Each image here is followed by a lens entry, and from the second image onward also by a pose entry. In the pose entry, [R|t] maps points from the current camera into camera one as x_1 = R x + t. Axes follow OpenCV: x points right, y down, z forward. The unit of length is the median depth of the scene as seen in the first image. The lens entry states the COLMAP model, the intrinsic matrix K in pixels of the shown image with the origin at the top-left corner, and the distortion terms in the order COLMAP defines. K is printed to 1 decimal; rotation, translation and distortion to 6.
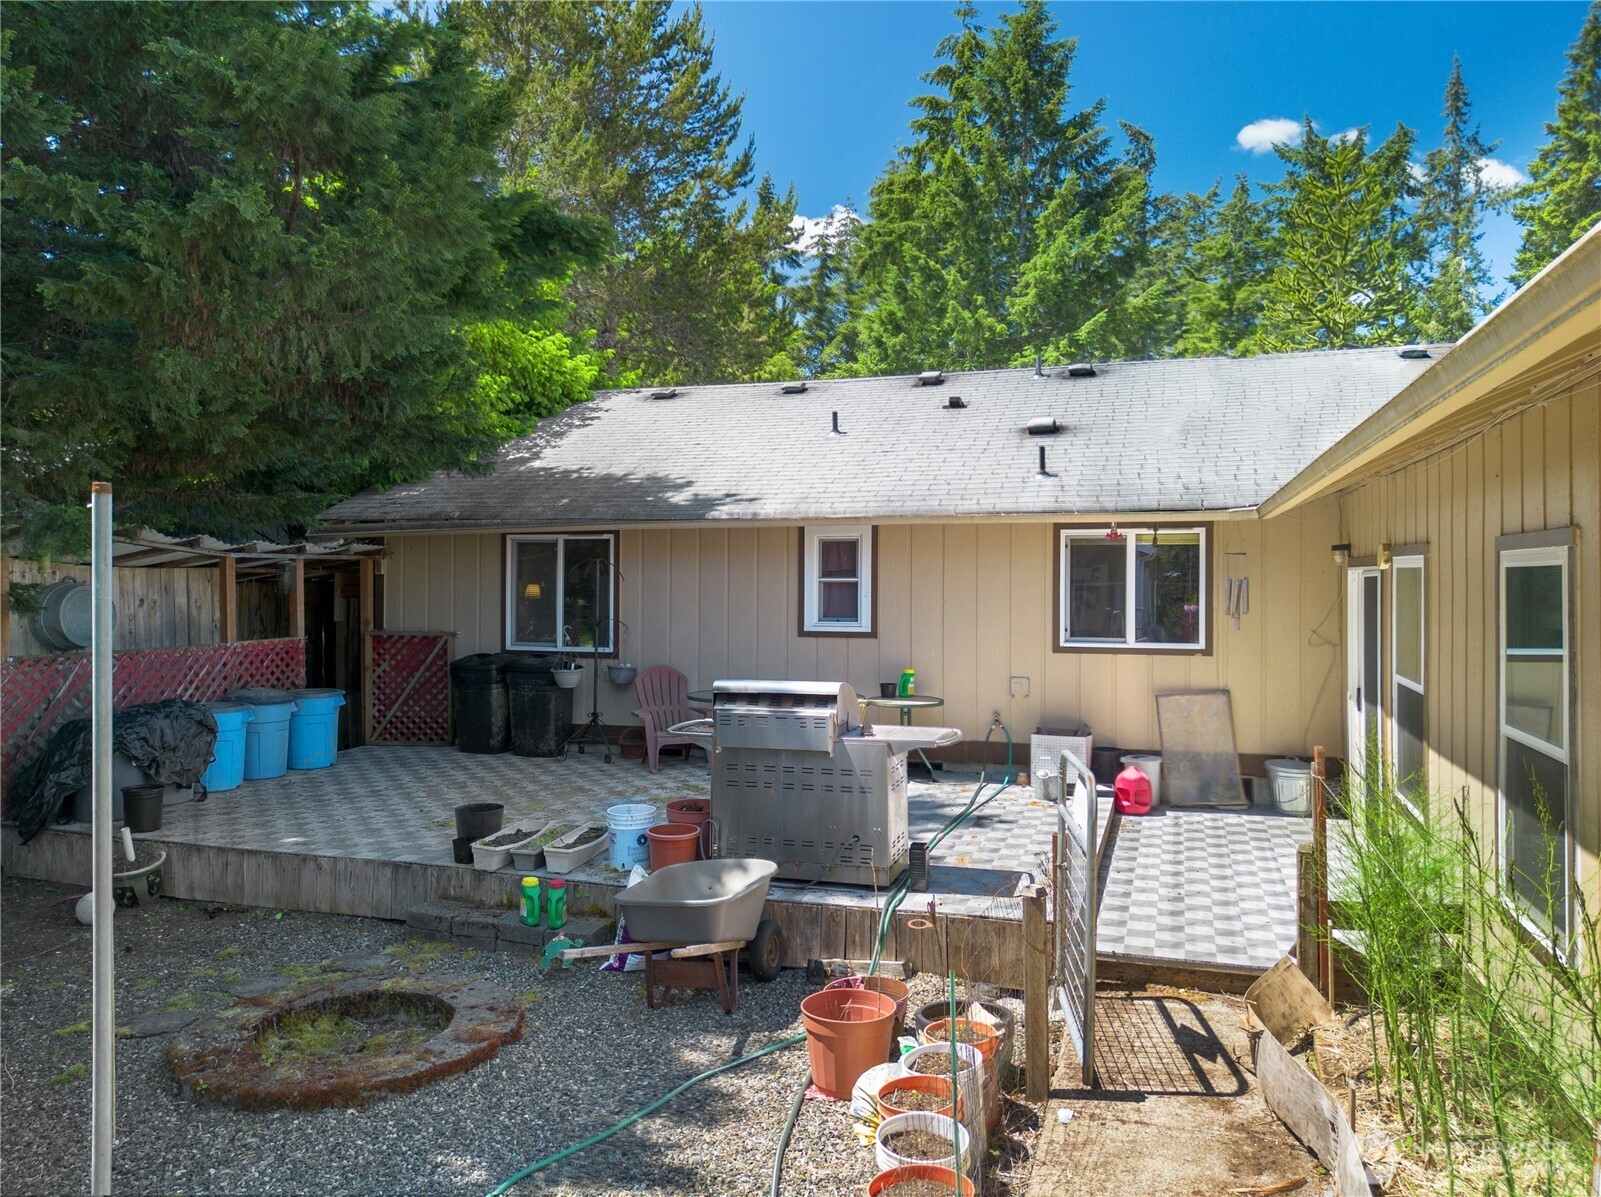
lens RADIAL K [[1138.4, 0, 800.5], [0, 1138.4, 598.5], [0, 0, 1]] dist [0.285136, 0.000773]
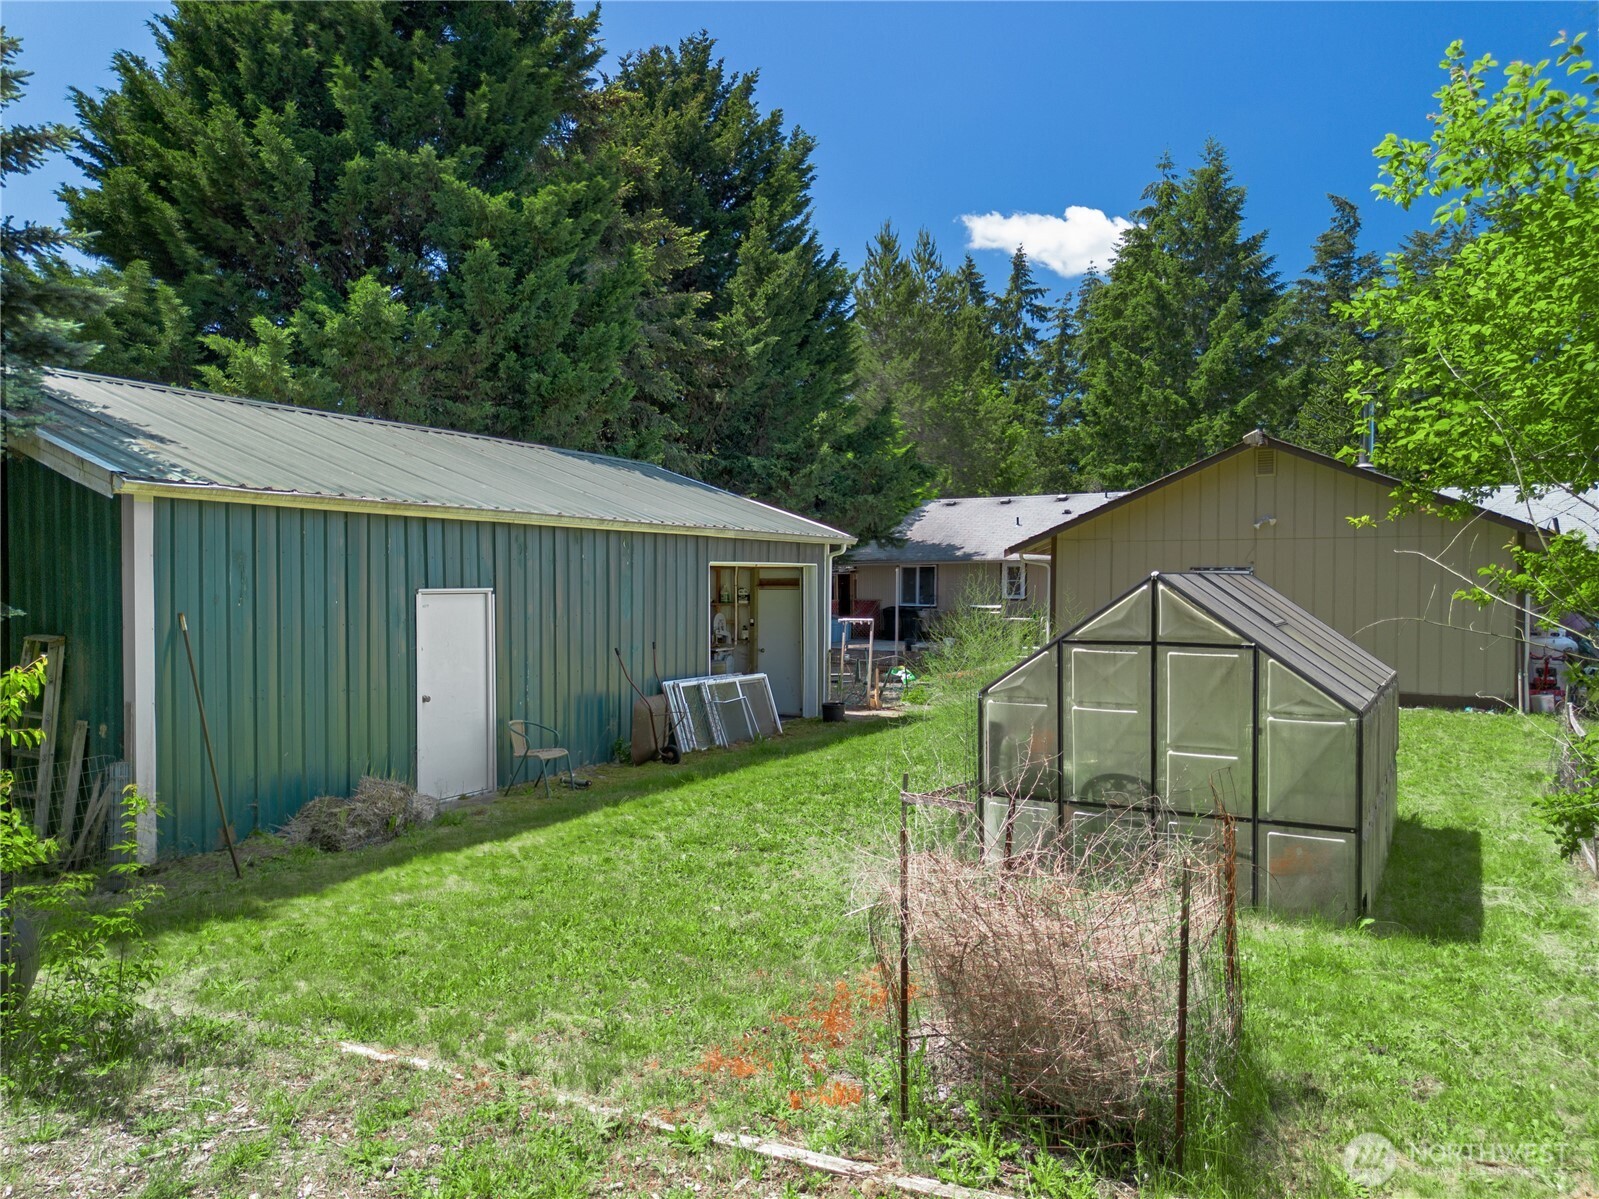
lens RADIAL K [[1125.6, 0, 799.5], [0, 1125.6, 599.5], [0, 0, 1]] dist [0.010302, 0.002634]
pose [[0.973845, -0.002570, -0.227200, 0.029161], [0.001032, 0.999976, -0.006888, 0.010418], [0.227212, 0.006473, 0.973824, -0.374018]]
